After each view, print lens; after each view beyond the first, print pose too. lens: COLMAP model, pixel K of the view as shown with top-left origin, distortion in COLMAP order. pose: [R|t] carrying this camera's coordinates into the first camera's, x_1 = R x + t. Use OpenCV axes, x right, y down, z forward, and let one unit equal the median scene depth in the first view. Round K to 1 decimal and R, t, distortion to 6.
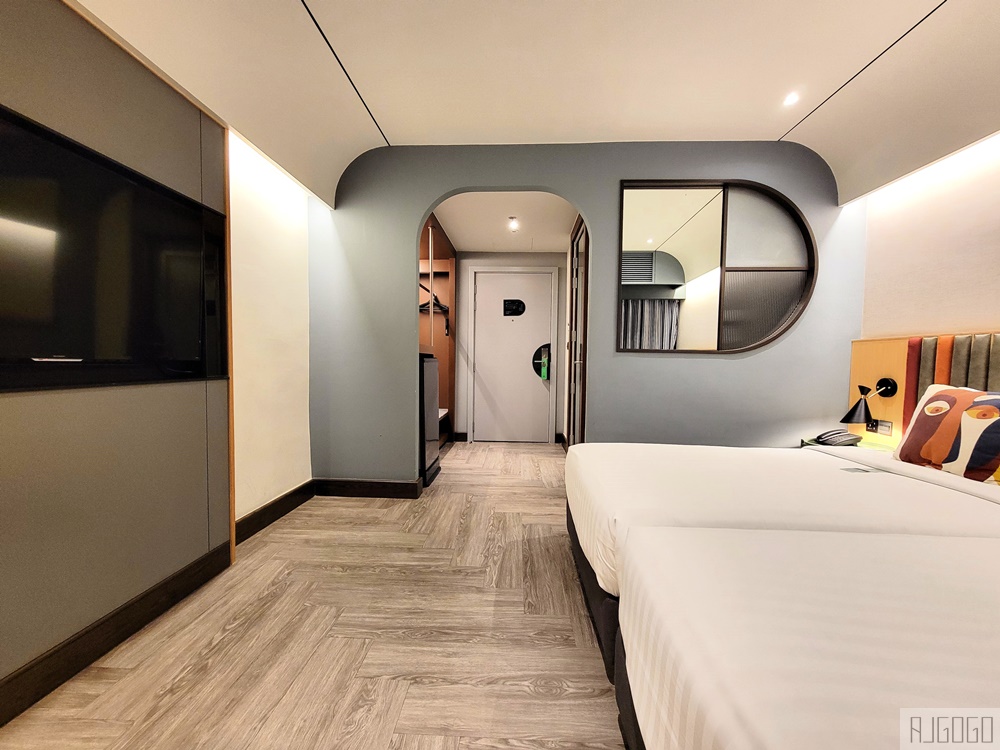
lens RADIAL K [[398.1, 0, 500.0], [0, 398.1, 375.0], [0, 0, 1]] dist [0.001842, 0.000279]
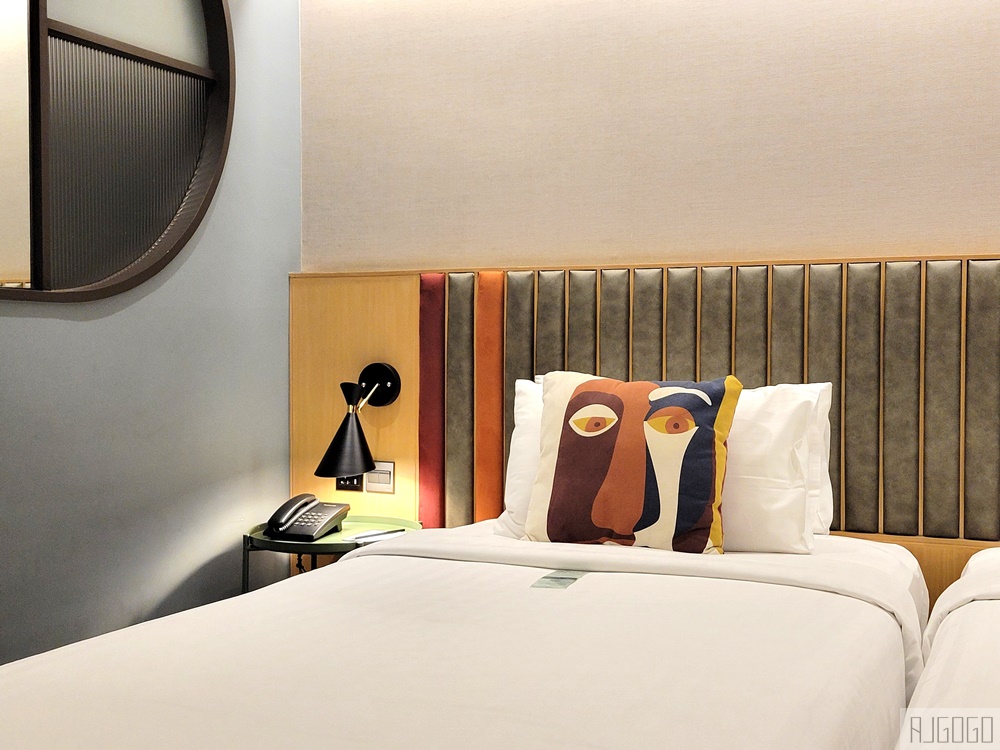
lens RADIAL K [[1185.0, 0, 497.2], [0, 1185.0, 371.6], [0, 0, 1]] dist [0.021216, 0.017358]
pose [[0.357225, -0.036615, 0.933300, -0.243235], [0.035507, 0.999041, 0.025604, -0.014121], [-0.933343, 0.023993, 0.358183, 0.510560]]
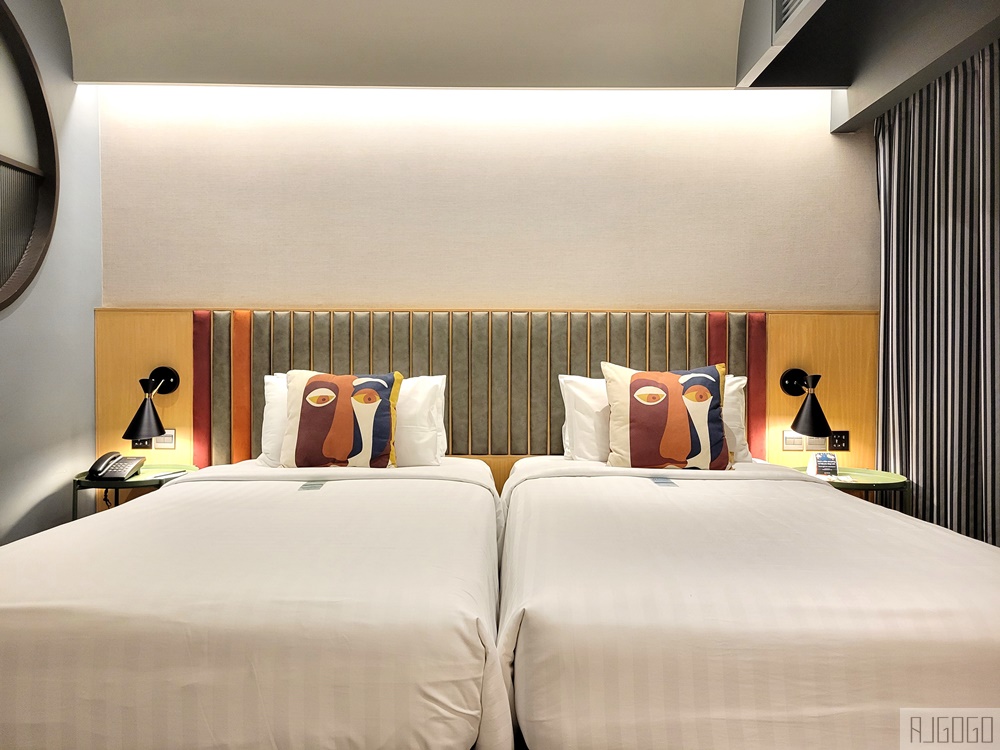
lens RADIAL K [[753.9, 0, 500.0], [0, 753.9, 375.0], [0, 0, 1]] dist [0.004708, 0.001322]
pose [[-0.054657, -0.033570, 0.997941, -0.446496], [0.030238, 0.998921, 0.035259, -0.007464], [-0.998047, 0.032103, -0.053583, 0.606649]]
